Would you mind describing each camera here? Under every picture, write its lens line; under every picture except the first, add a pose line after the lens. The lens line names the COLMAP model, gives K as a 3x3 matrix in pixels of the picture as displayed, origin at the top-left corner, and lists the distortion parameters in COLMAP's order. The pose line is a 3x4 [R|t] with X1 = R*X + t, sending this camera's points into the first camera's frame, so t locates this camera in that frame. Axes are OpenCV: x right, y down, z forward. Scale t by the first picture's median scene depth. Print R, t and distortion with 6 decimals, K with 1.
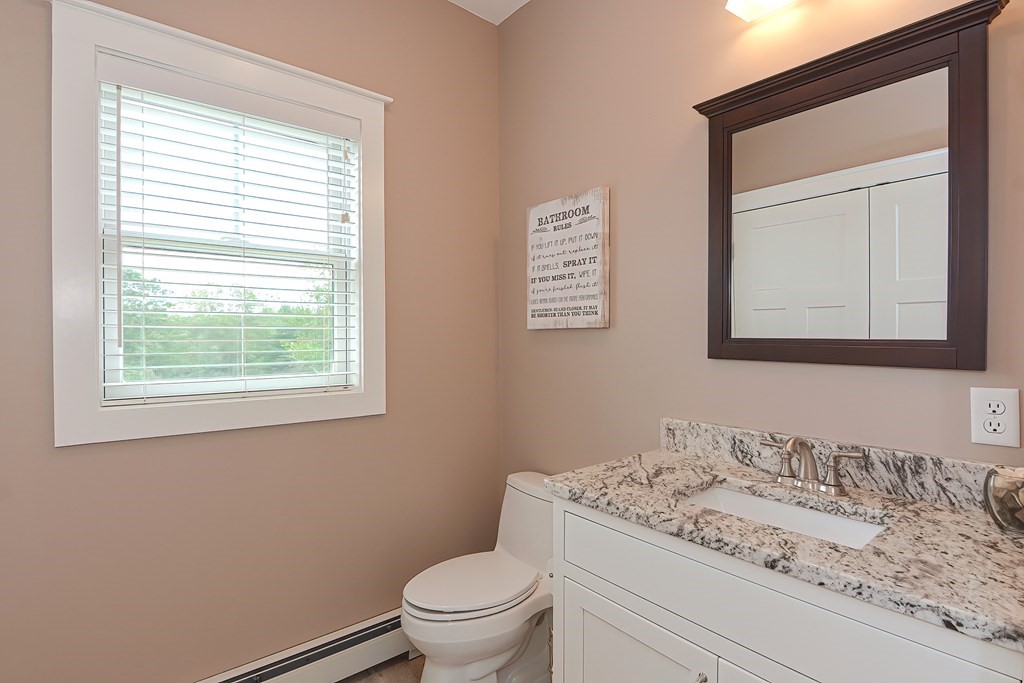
lens RADIAL K [[503.0, 0, 514.2], [0, 503.0, 340.1], [0, 0, 1]] dist [0.003242, -0.008862]
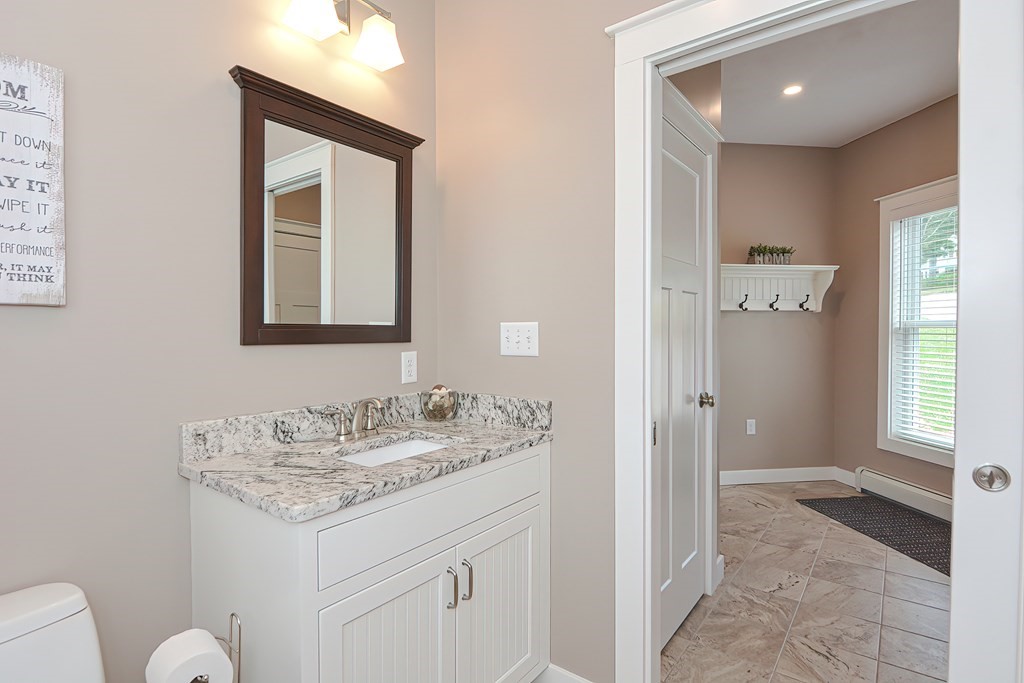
lens RADIAL K [[503.0, 0, 514.9], [0, 503.0, 336.9], [0, 0, 1]] dist [0.003242, -0.008862]
pose [[-0.227144, -0.014564, 0.973752, -0.671360], [0.010155, 0.999798, 0.017322, 0.010690], [-0.973808, 0.013823, -0.226951, 0.765947]]
